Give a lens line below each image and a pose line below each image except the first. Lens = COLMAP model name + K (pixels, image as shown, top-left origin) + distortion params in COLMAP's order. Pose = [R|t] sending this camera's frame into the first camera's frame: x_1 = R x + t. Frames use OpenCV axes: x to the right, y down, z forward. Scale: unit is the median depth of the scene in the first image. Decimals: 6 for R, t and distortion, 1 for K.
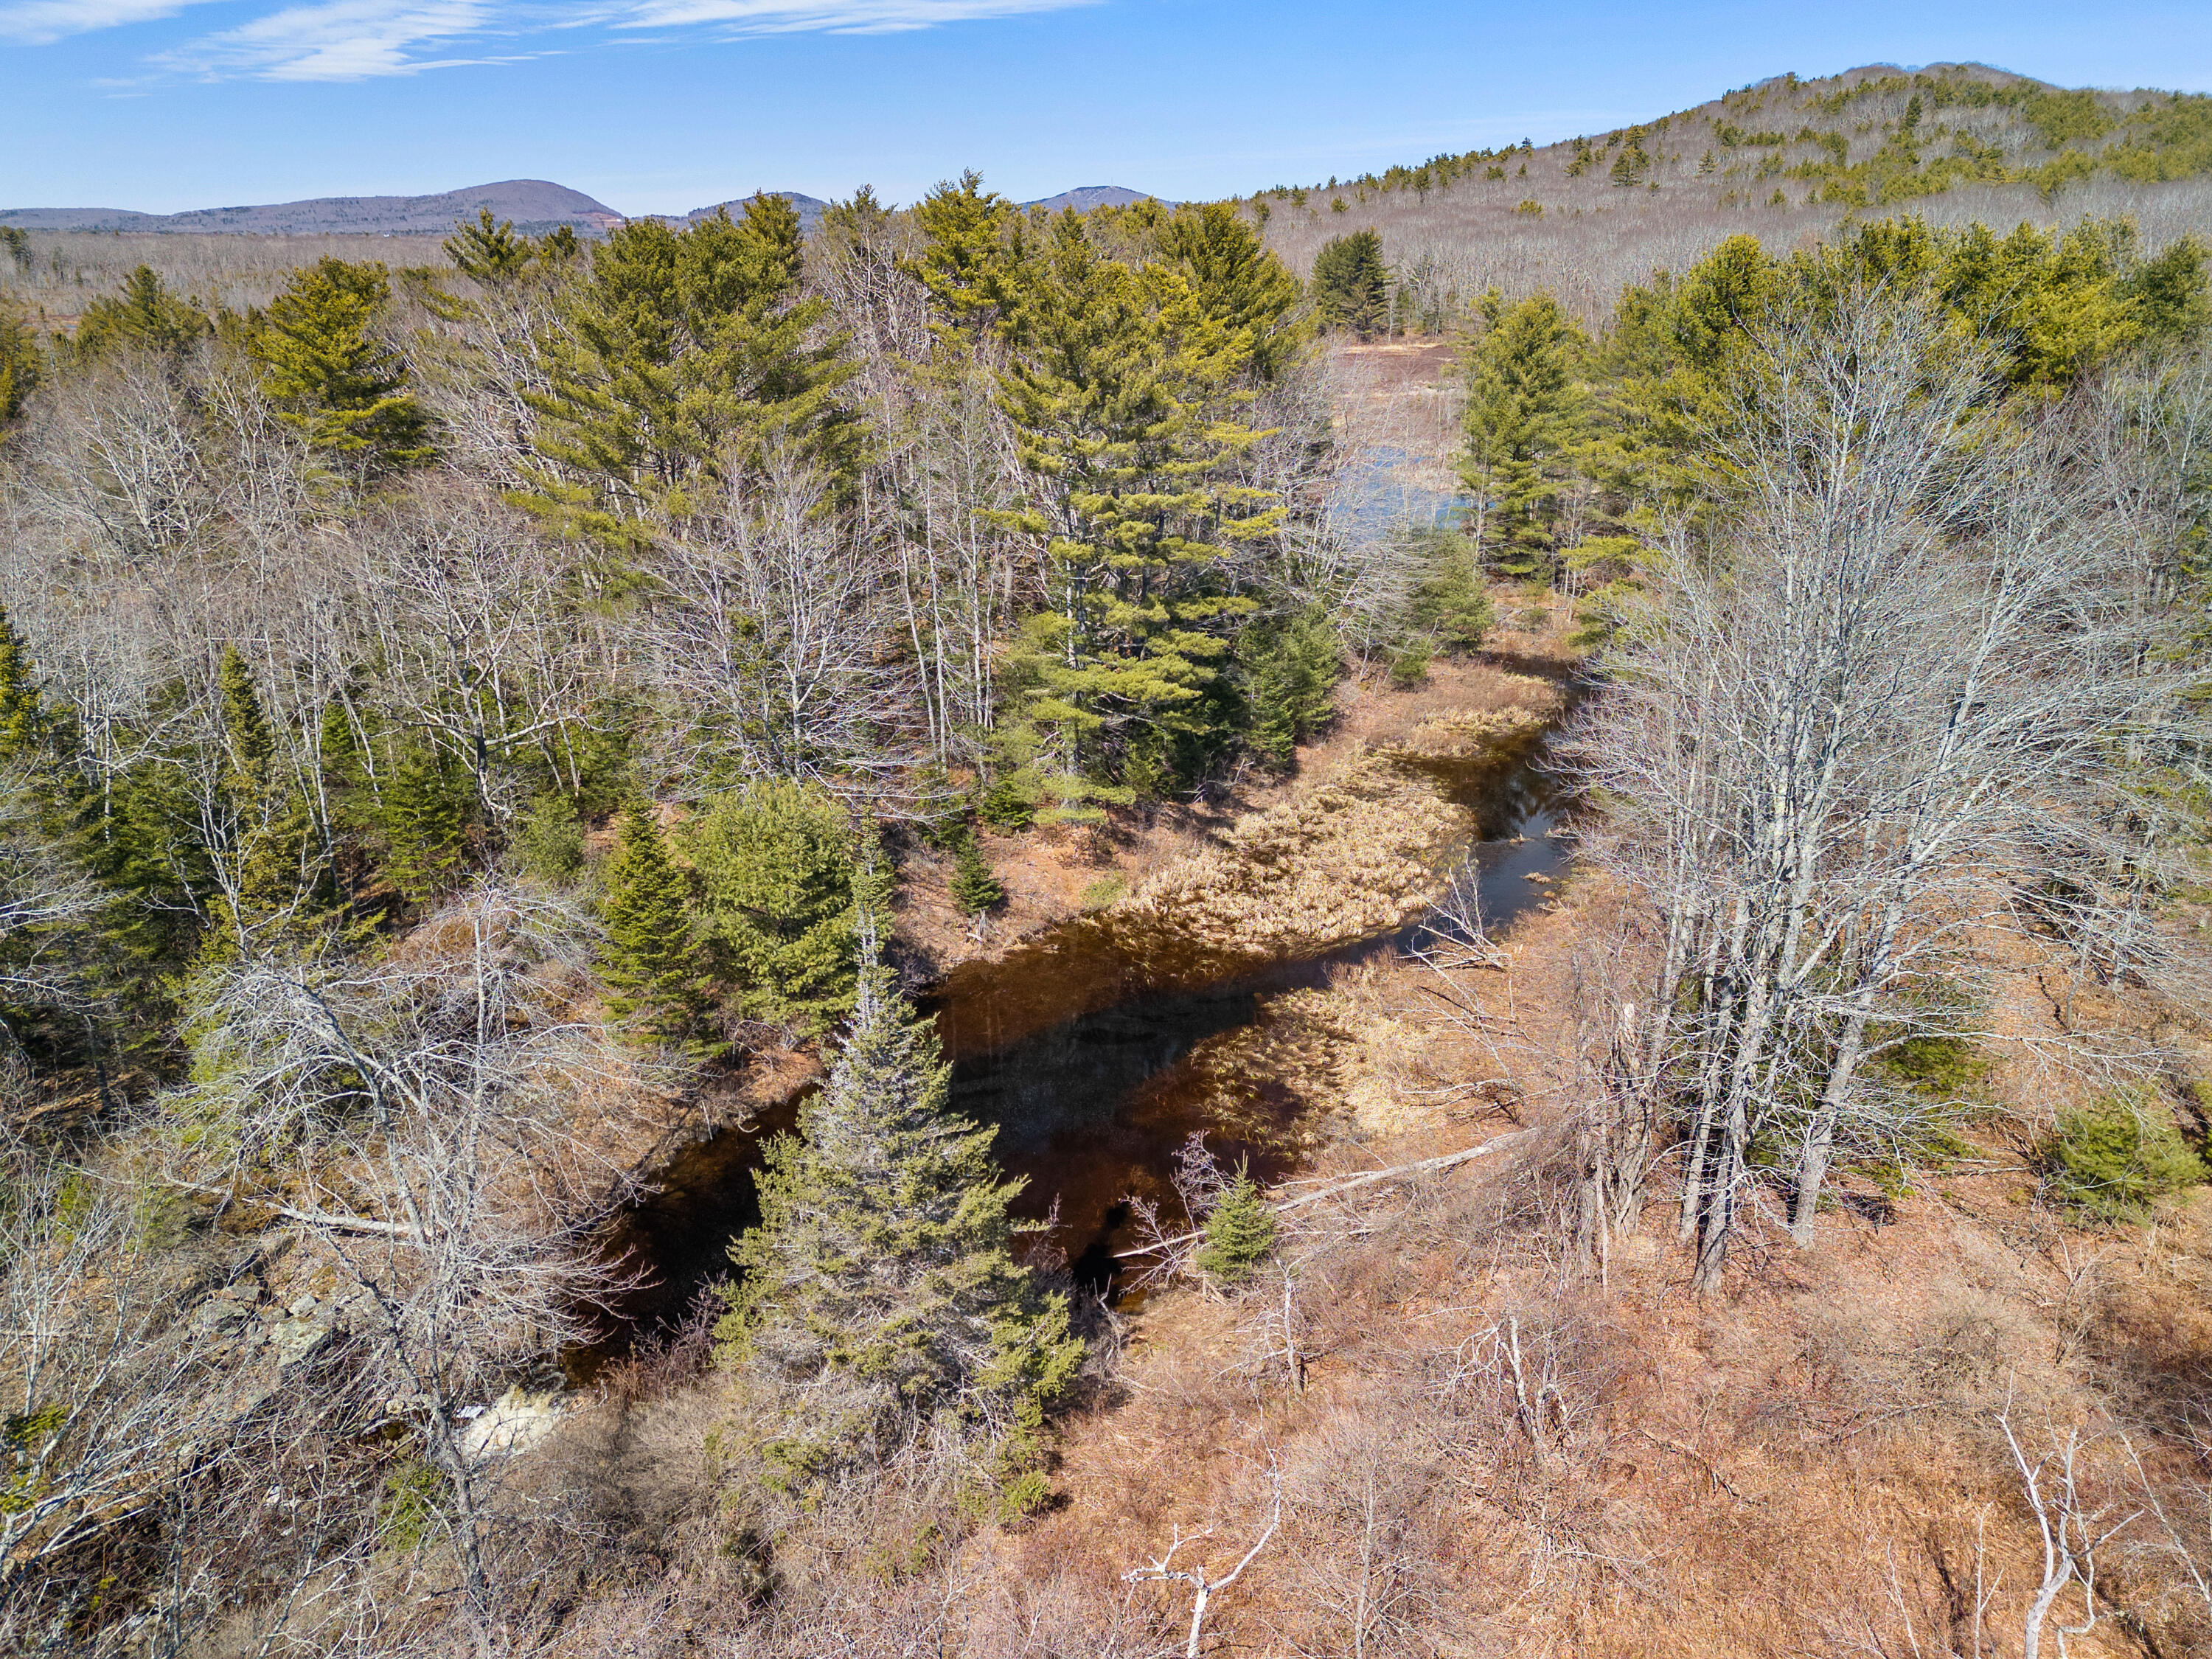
lens RADIAL K [[1614.4, 0, 1094.0], [0, 1614.4, 896.5], [0, 0, 1]] dist [0.031020, -0.005197]
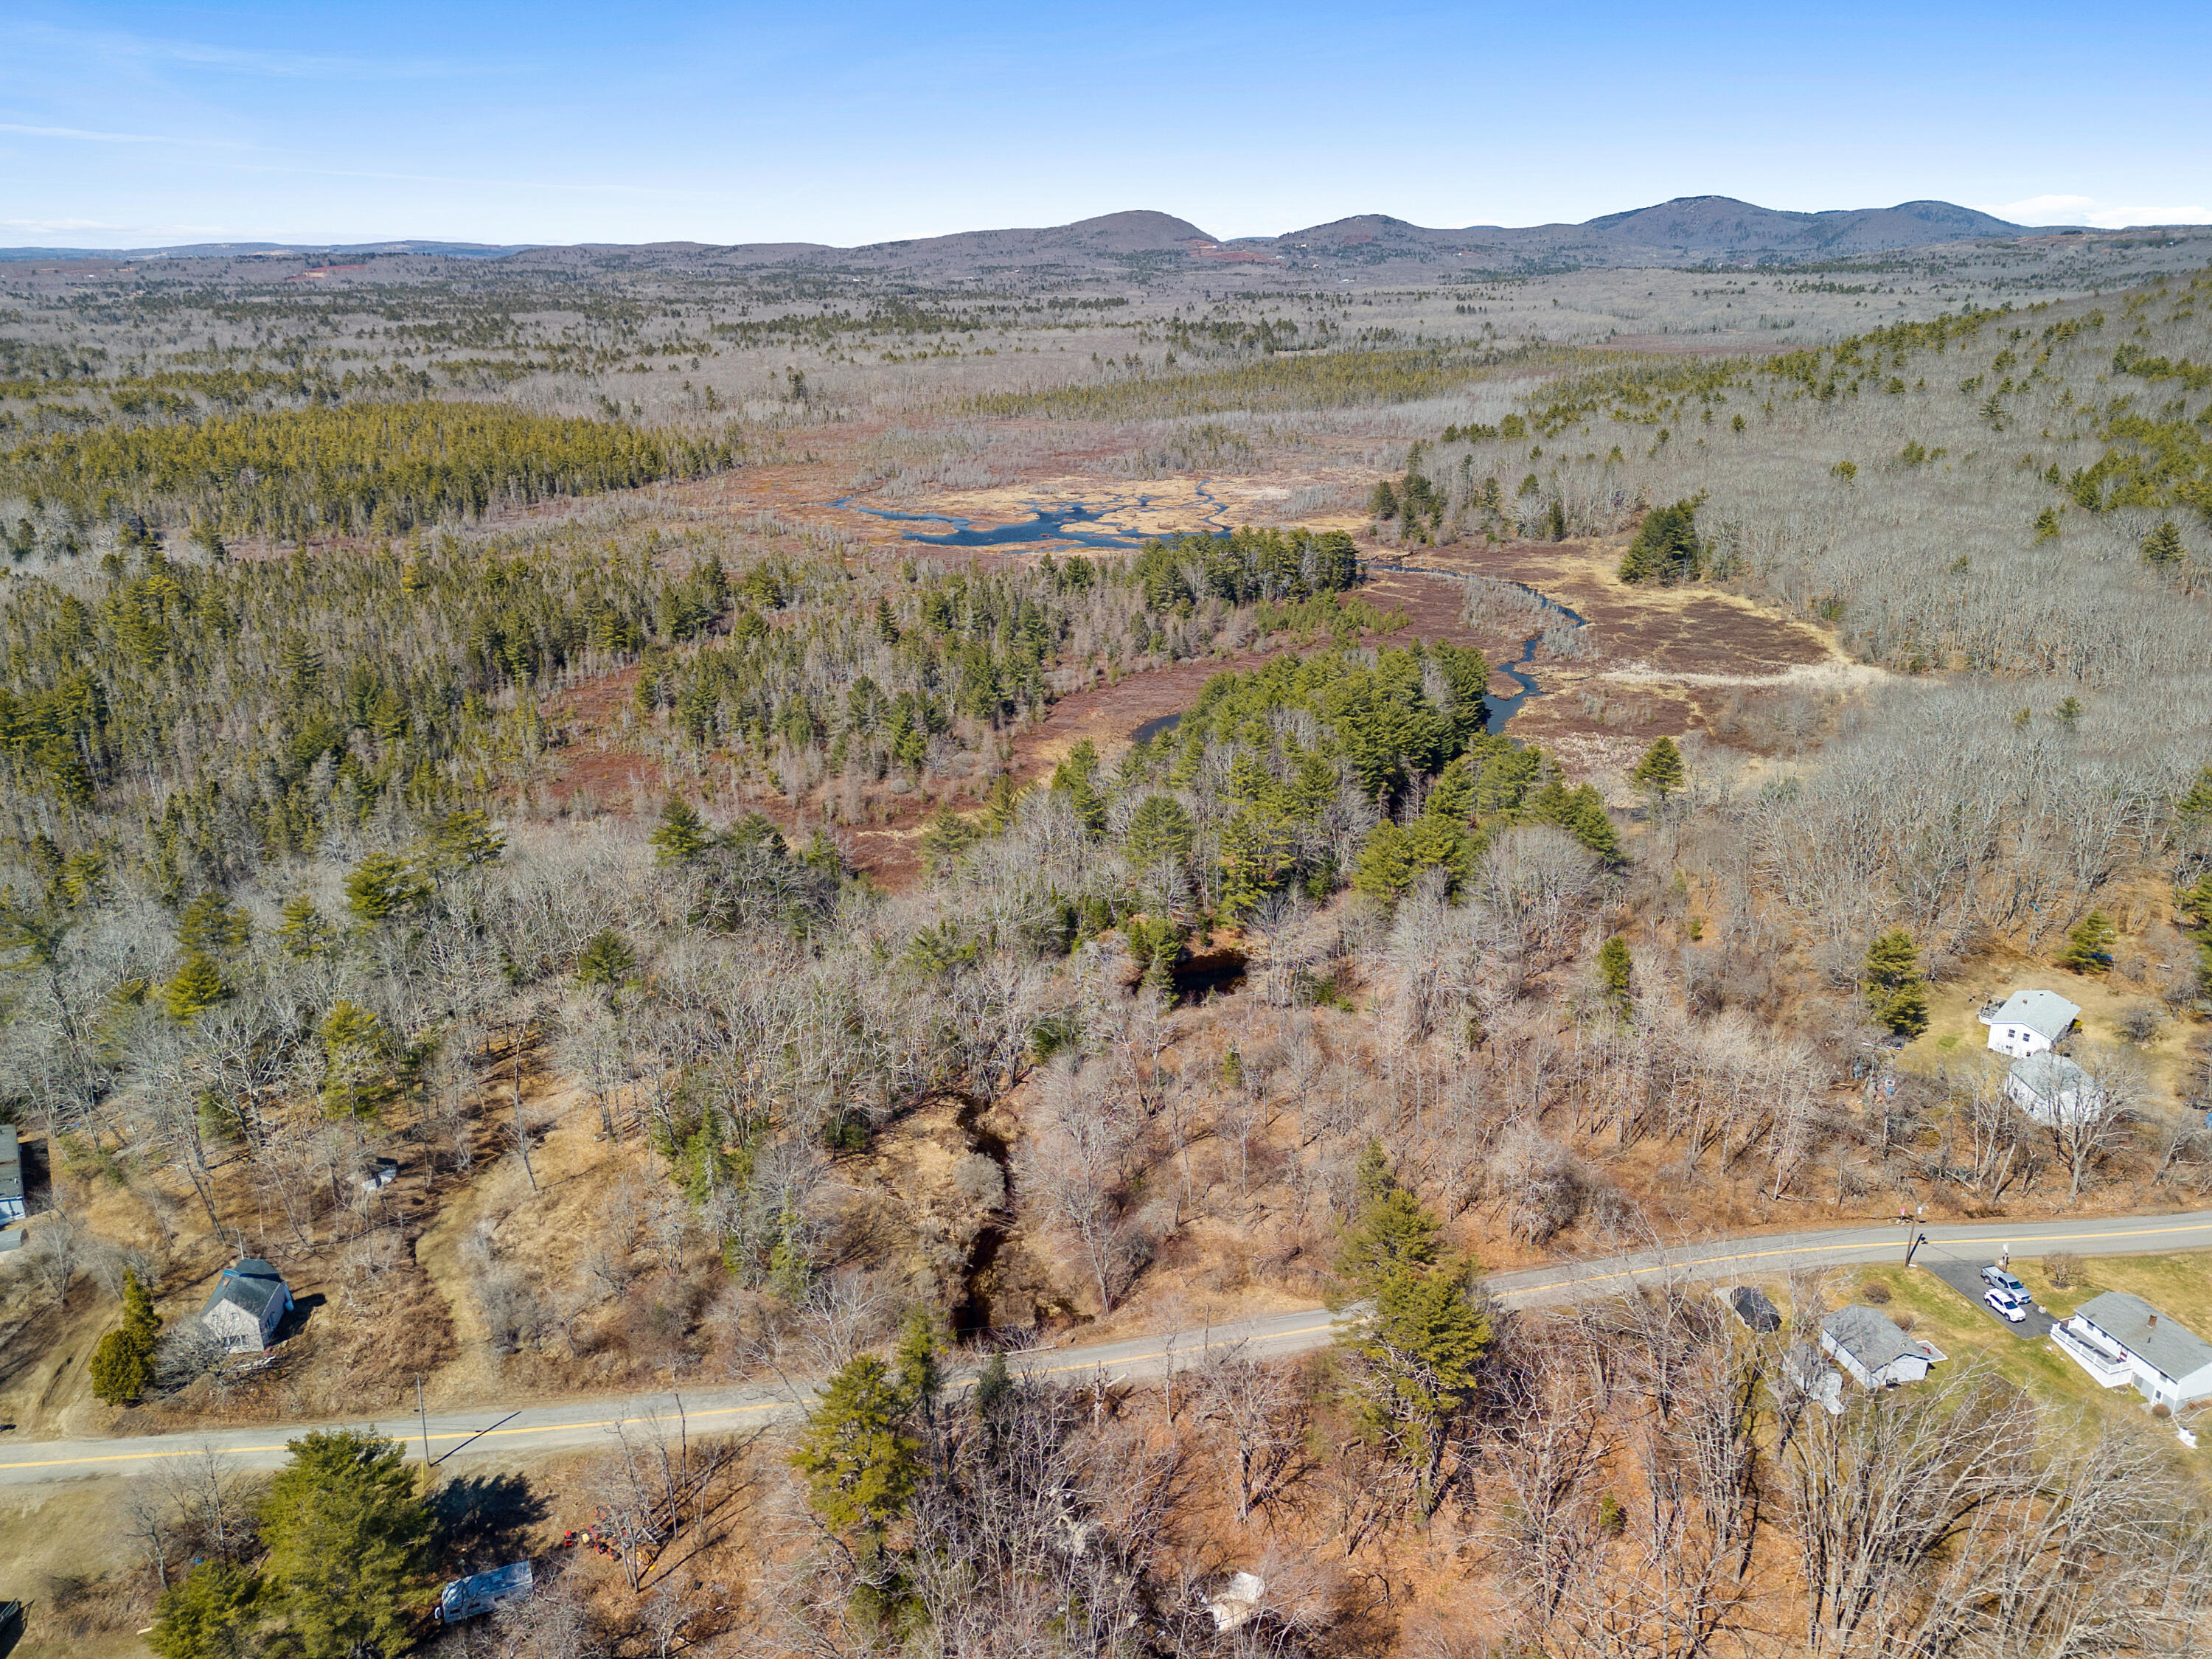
lens RADIAL K [[1640.5, 0, 1106.0], [0, 1640.5, 829.5], [0, 0, 1]] dist [0.086830, -0.087857]
pose [[0.946872, 0.113744, -0.300825, 0.726322], [-0.124761, 0.992031, -0.017602, -0.140893], [0.296425, 0.054198, 0.953517, -2.528266]]
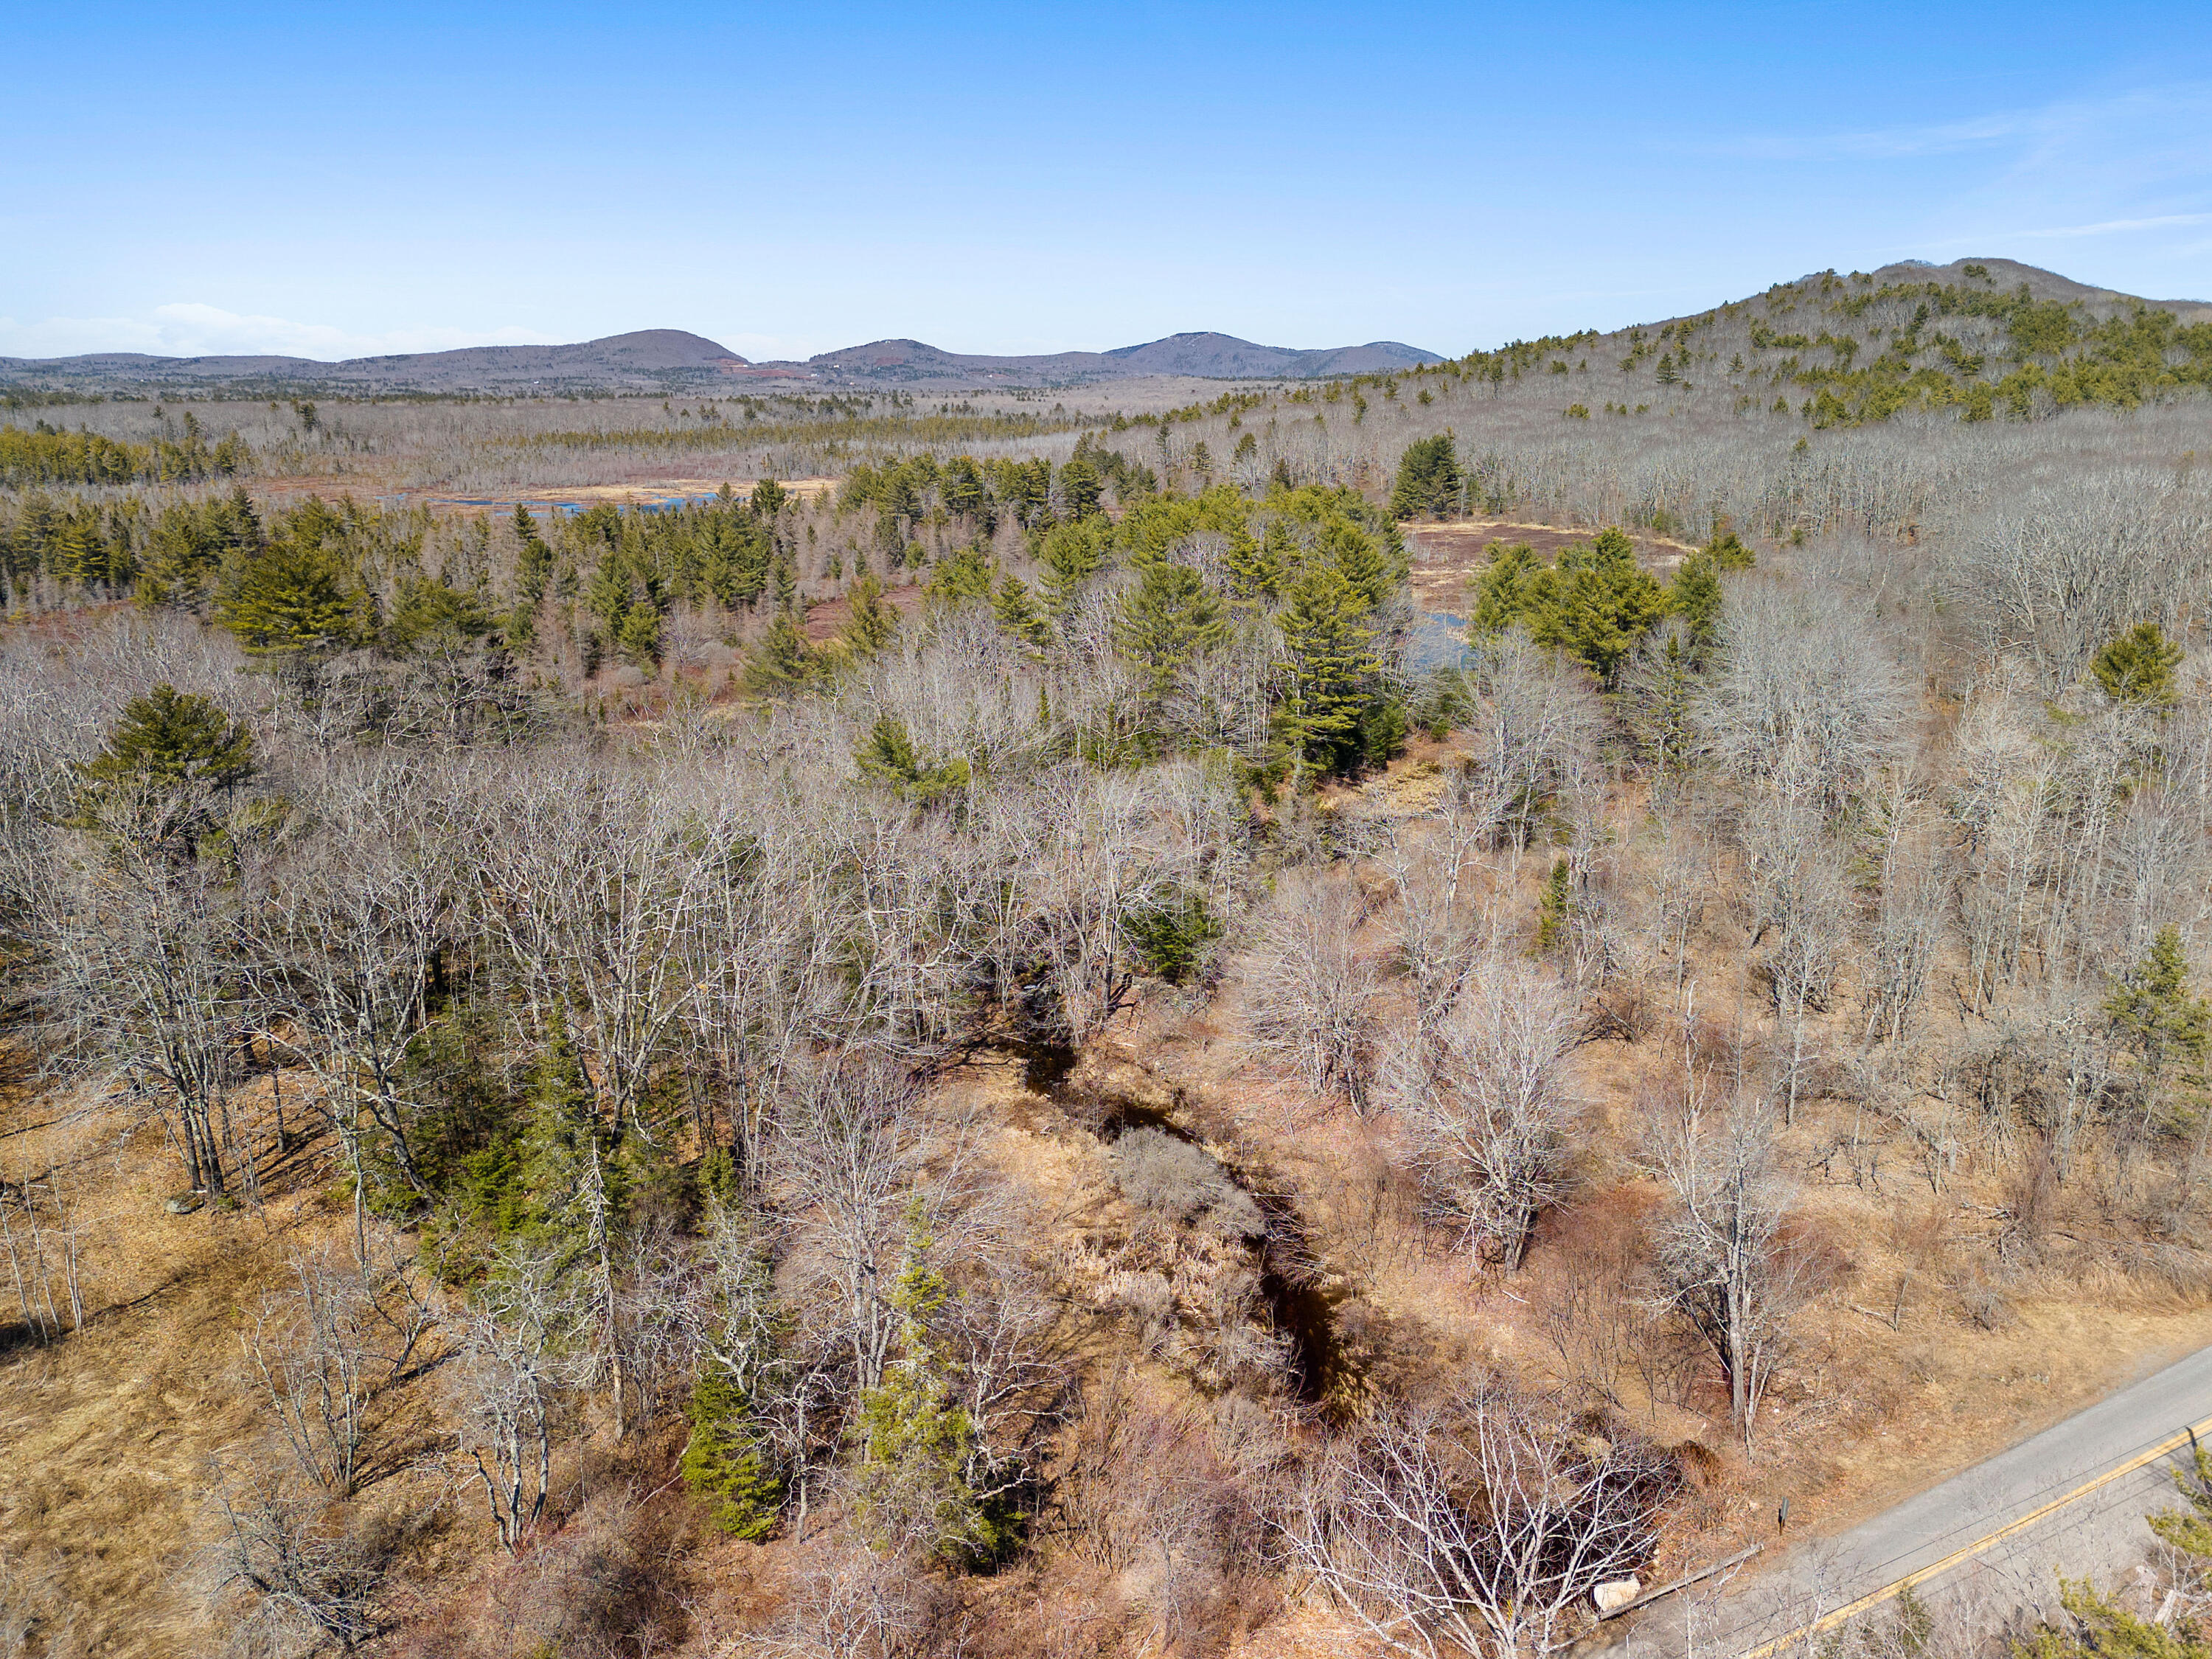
lens RADIAL K [[1640.5, 0, 1106.0], [0, 1640.5, 829.5], [0, 0, 1]] dist [0.086830, -0.087857]
pose [[0.998825, 0.015645, -0.045859, -0.156119], [-0.020919, 0.992926, -0.116875, 0.269666], [0.043706, 0.117697, 0.992087, -1.256433]]
